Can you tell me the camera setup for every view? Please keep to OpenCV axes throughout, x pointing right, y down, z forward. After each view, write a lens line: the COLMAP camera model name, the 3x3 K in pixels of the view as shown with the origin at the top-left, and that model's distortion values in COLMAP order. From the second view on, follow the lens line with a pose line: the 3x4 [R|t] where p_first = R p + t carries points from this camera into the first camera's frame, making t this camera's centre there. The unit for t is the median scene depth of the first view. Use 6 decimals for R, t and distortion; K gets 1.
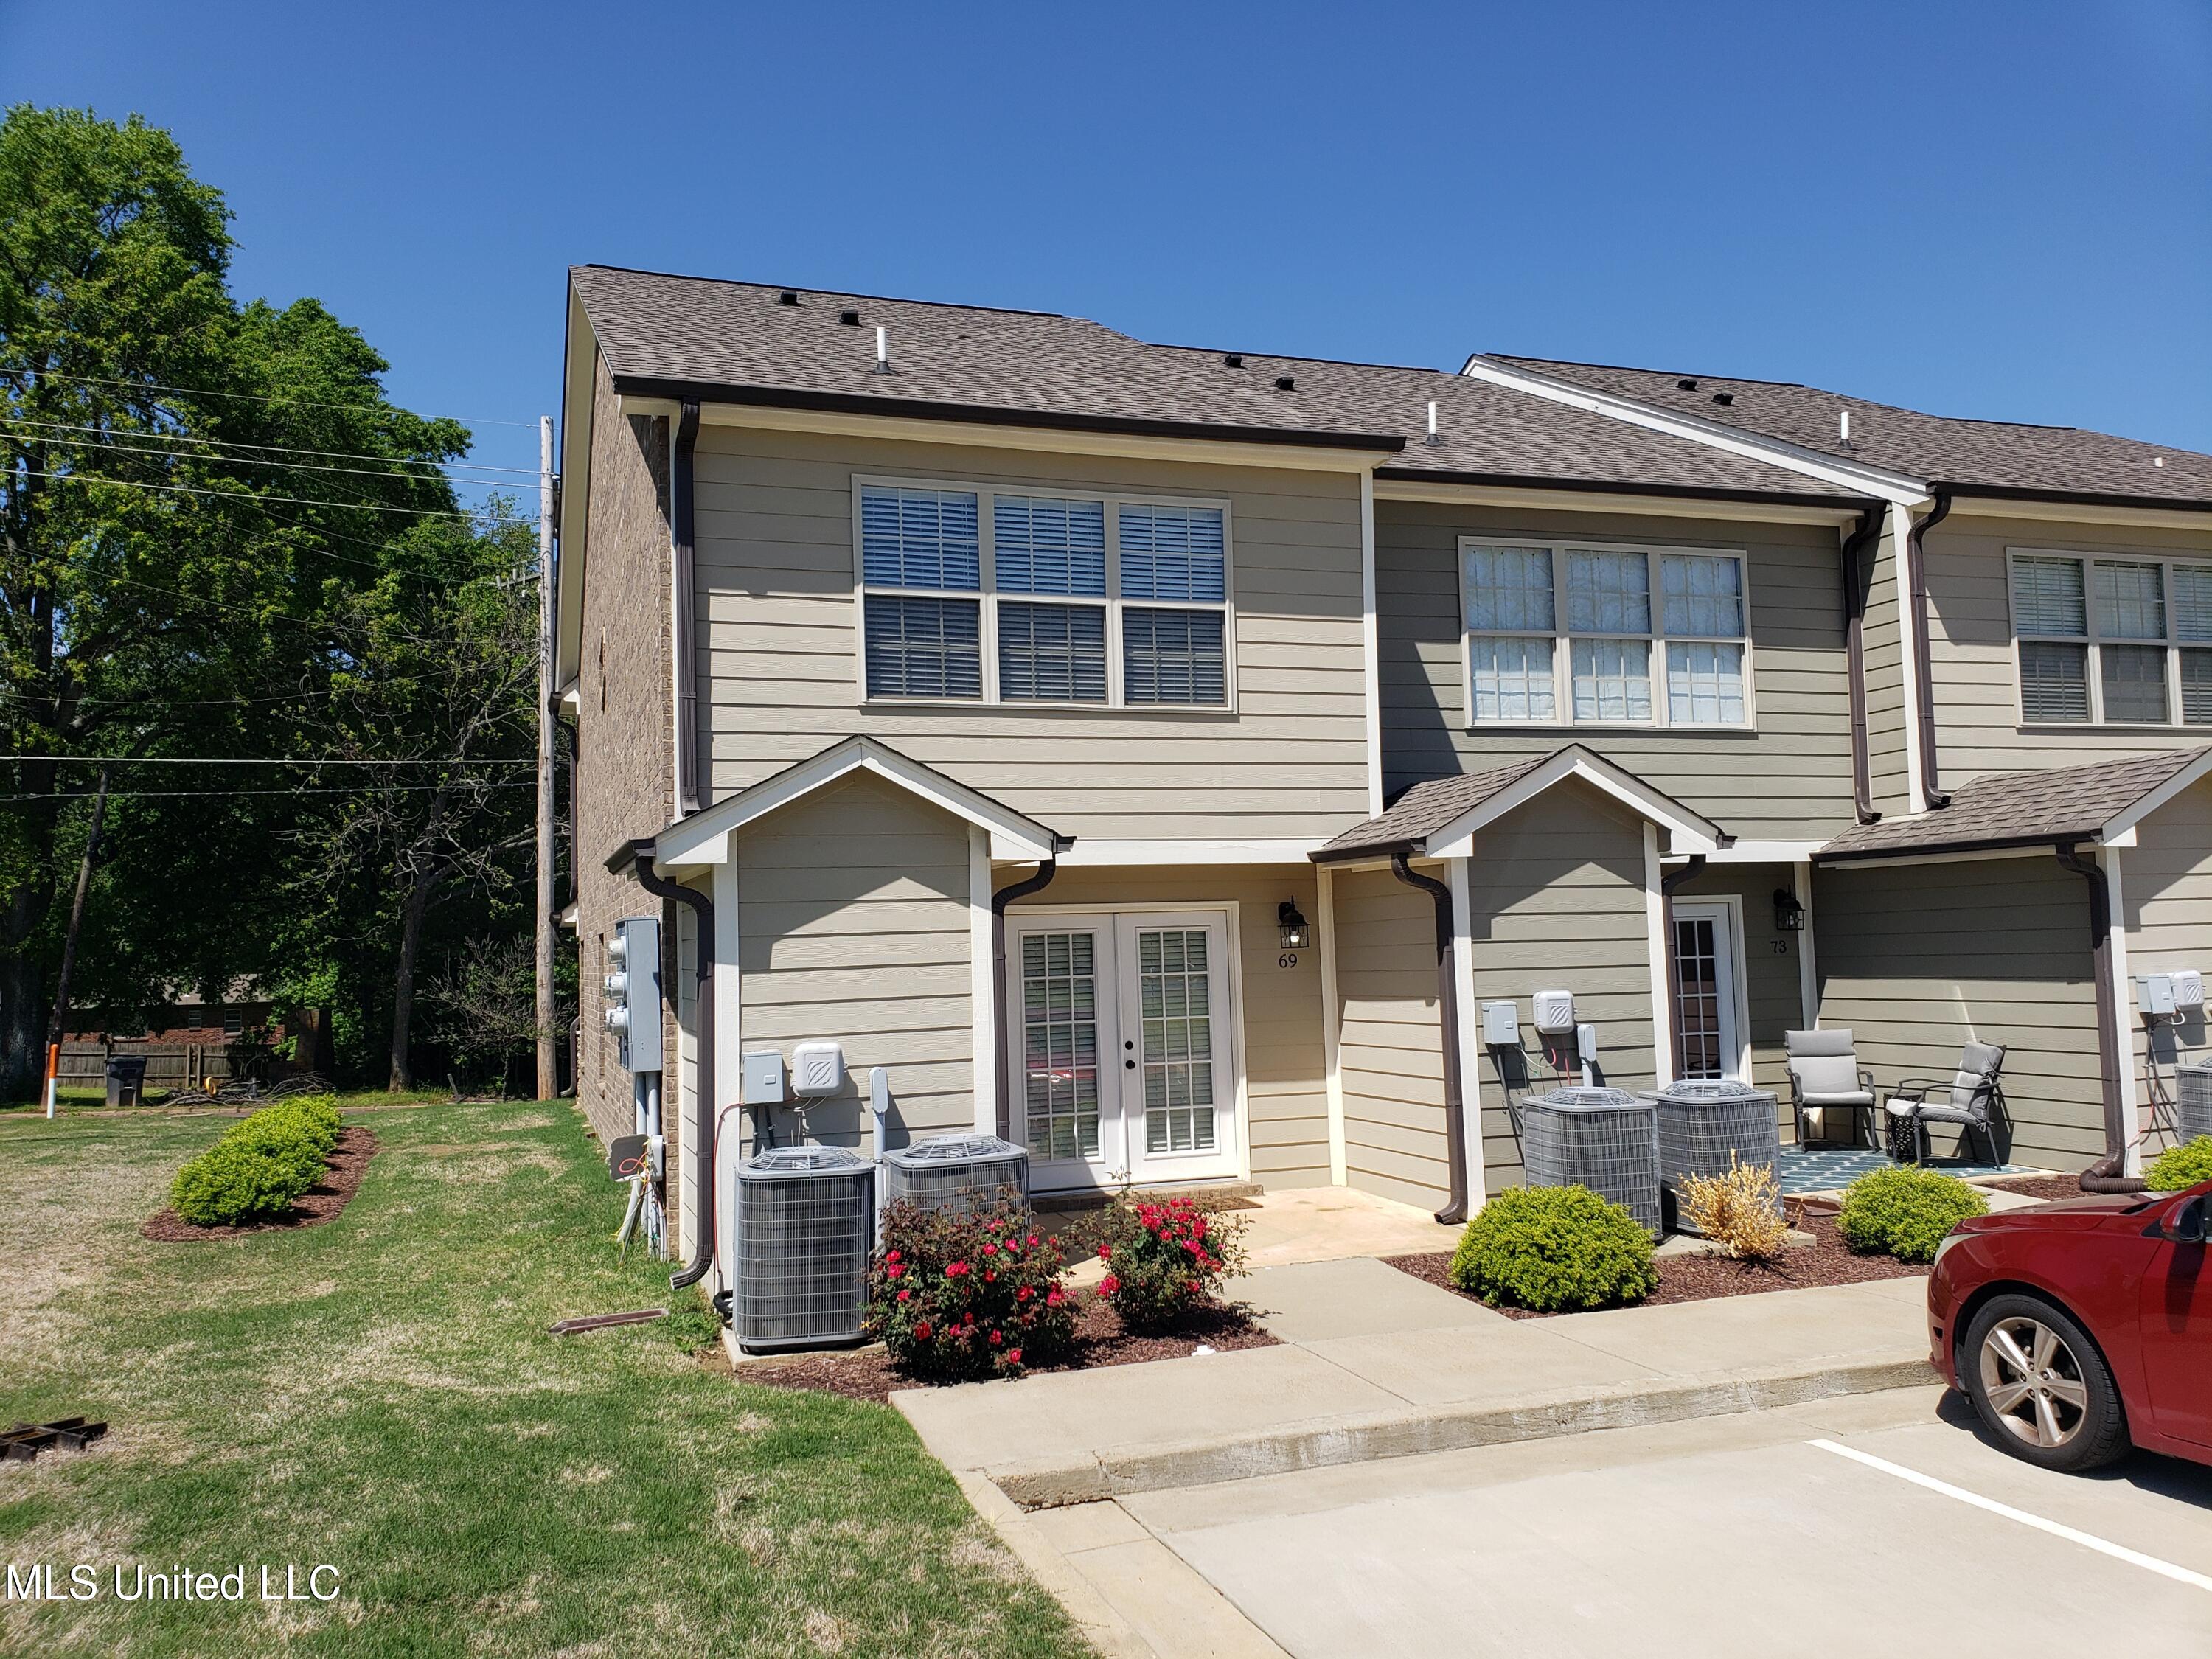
lens RADIAL K [[1700.2, 0, 1105.5], [0, 1700.2, 834.4], [0, 0, 1]] dist [0.010037, -0.005322]
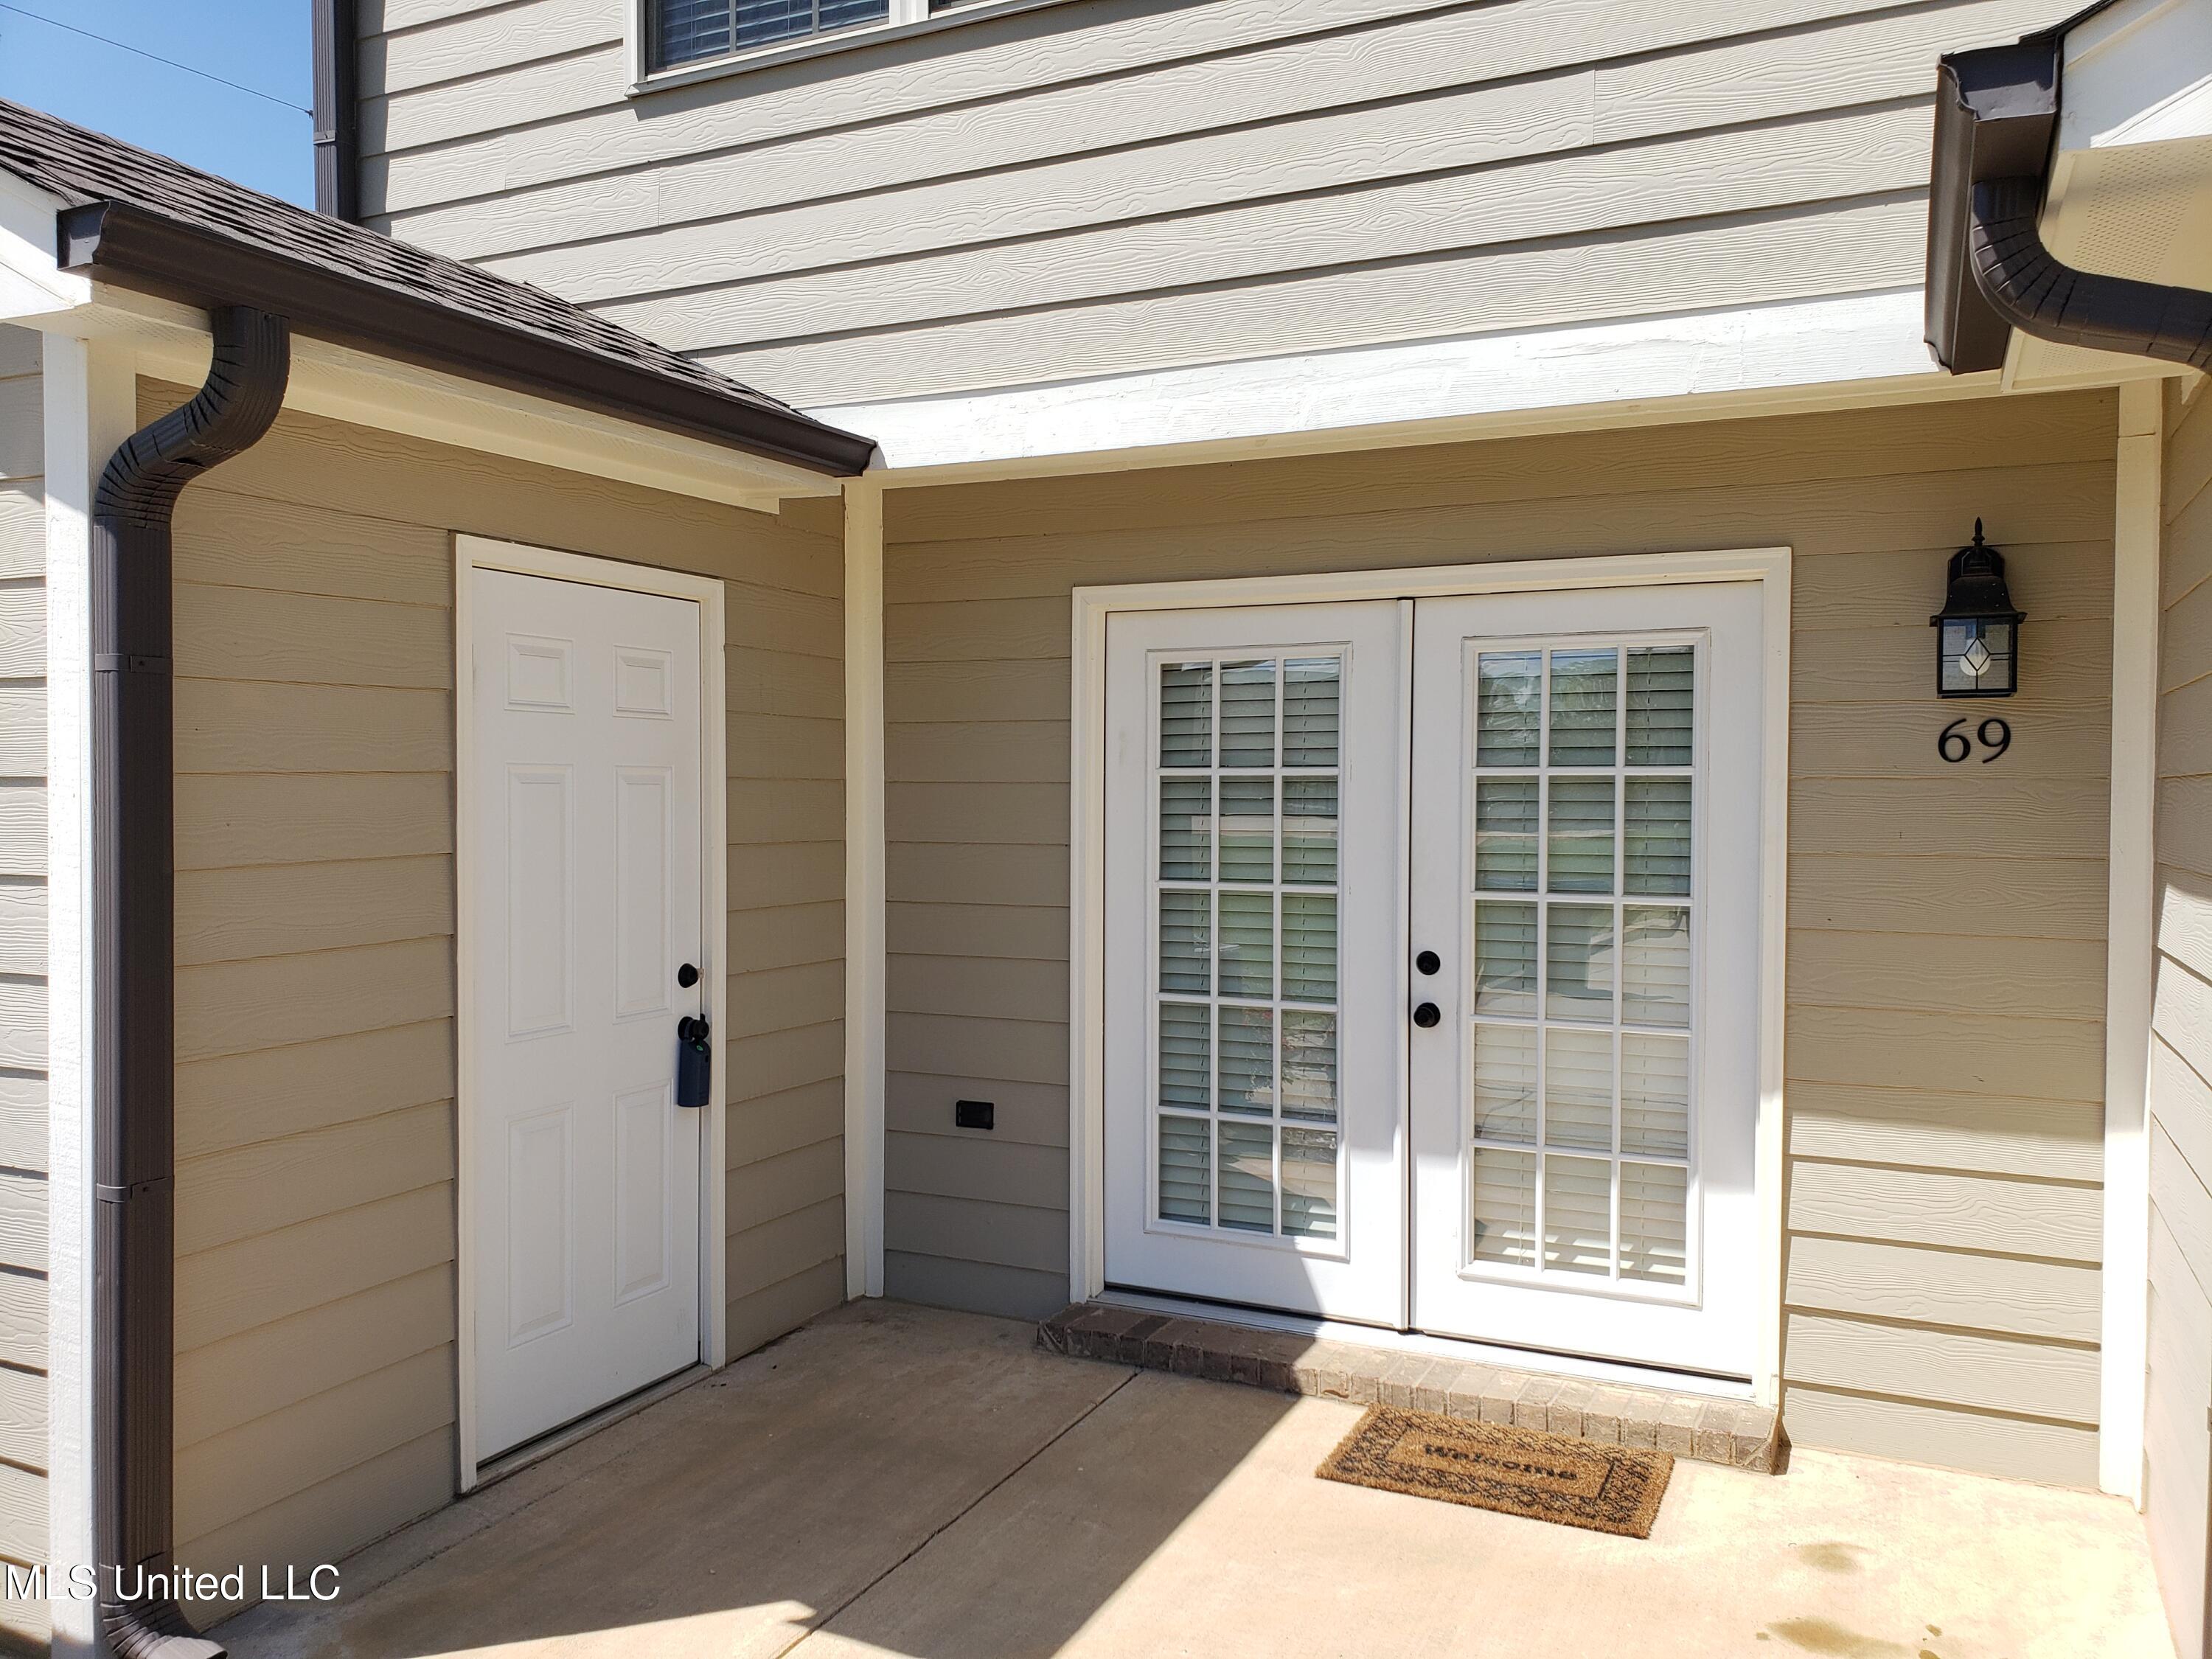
lens RADIAL K [[1700.2, 0, 1105.9], [0, 1700.2, 821.7], [0, 0, 1]] dist [0.010037, -0.005322]
pose [[0.723259, 0.047310, -0.688954, 0.212247], [0.023766, 0.995354, 0.093300, 0.058464], [0.690168, -0.083854, 0.718775, 0.692061]]
